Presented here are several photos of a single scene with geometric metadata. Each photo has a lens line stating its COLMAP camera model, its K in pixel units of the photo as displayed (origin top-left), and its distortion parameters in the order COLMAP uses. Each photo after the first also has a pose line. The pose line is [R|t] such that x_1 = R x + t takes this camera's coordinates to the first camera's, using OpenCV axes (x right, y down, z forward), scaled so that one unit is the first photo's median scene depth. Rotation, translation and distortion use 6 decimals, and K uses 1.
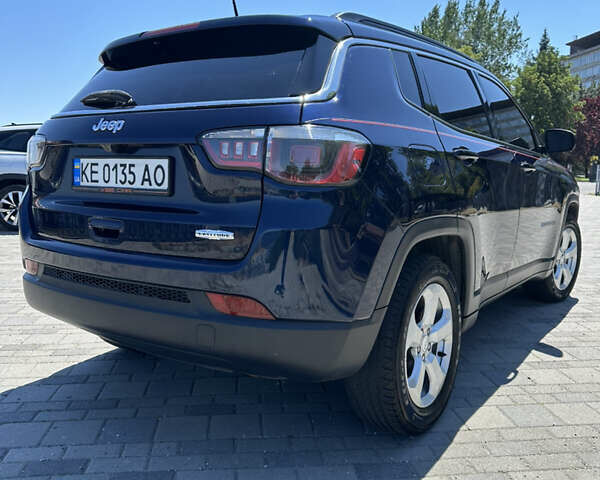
lens RADIAL K [[525.9, 0, 300.0], [0, 525.9, 240.0], [0, 0, 1]] dist [0.102008, -0.148479]
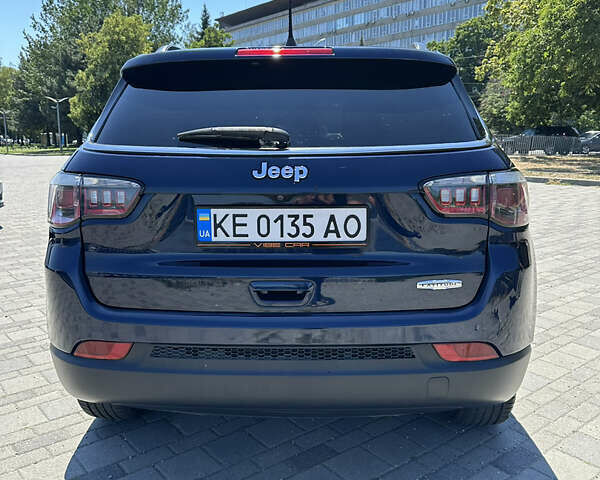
lens RADIAL K [[525.9, 0, 300.0], [0, 525.9, 240.0], [0, 0, 1]] dist [0.102008, -0.148479]
pose [[0.867517, -0.103931, 0.486429, -0.759122], [0.091366, 0.994583, 0.049557, -0.145372], [-0.488944, 0.001452, 0.872314, 0.242668]]
